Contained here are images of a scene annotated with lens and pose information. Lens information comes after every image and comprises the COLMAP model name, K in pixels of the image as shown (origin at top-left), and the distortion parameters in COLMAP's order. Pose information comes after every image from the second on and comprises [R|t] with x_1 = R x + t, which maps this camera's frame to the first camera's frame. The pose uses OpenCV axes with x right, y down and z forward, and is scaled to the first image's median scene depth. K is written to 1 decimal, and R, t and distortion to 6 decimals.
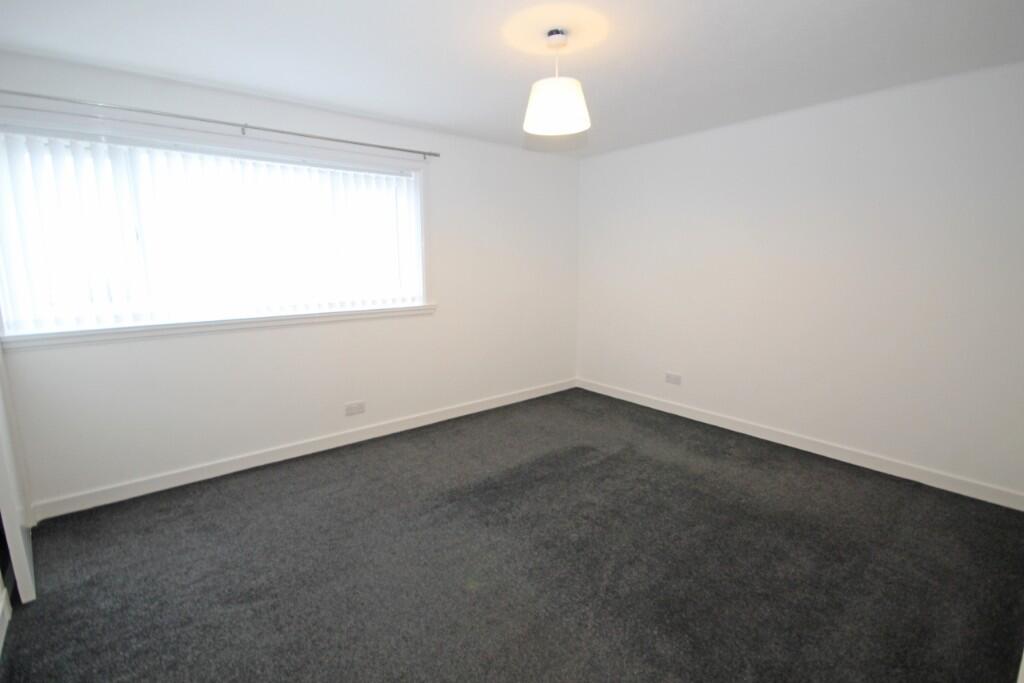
lens RADIAL K [[470.0, 0, 514.3], [0, 470.0, 340.4], [0, 0, 1]] dist [0.000861, -0.000213]
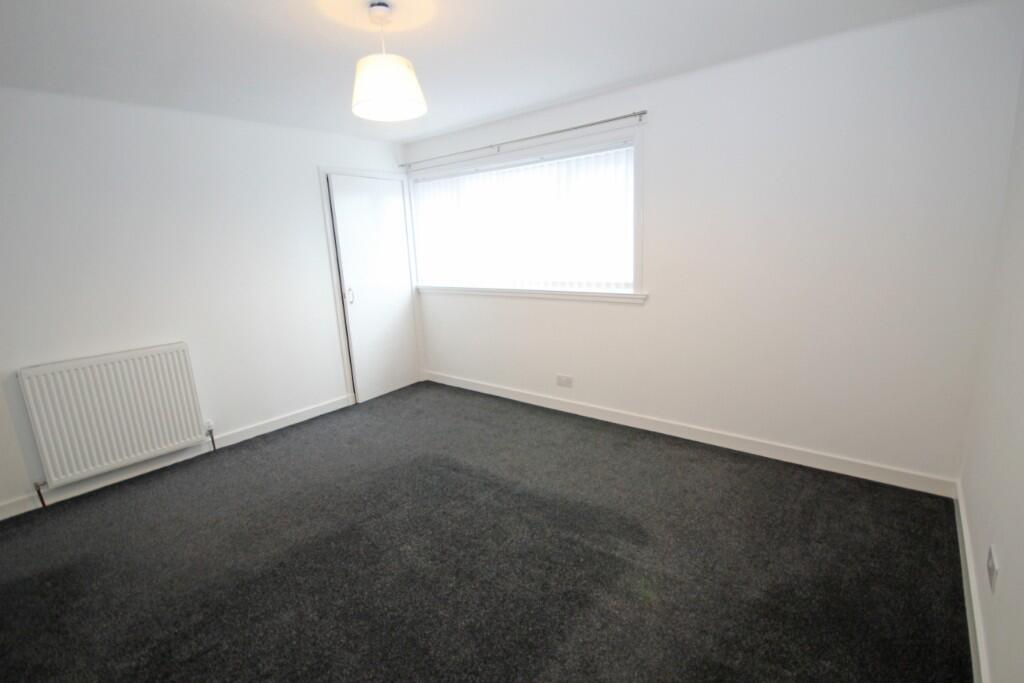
lens RADIAL K [[470.0, 0, 514.3], [0, 470.0, 340.4], [0, 0, 1]] dist [0.000861, -0.000213]
pose [[0.205971, 0.195269, -0.958878, 0.693094], [-0.128443, 0.976805, 0.171329, -0.123902], [0.970092, 0.087872, 0.226274, 0.664951]]
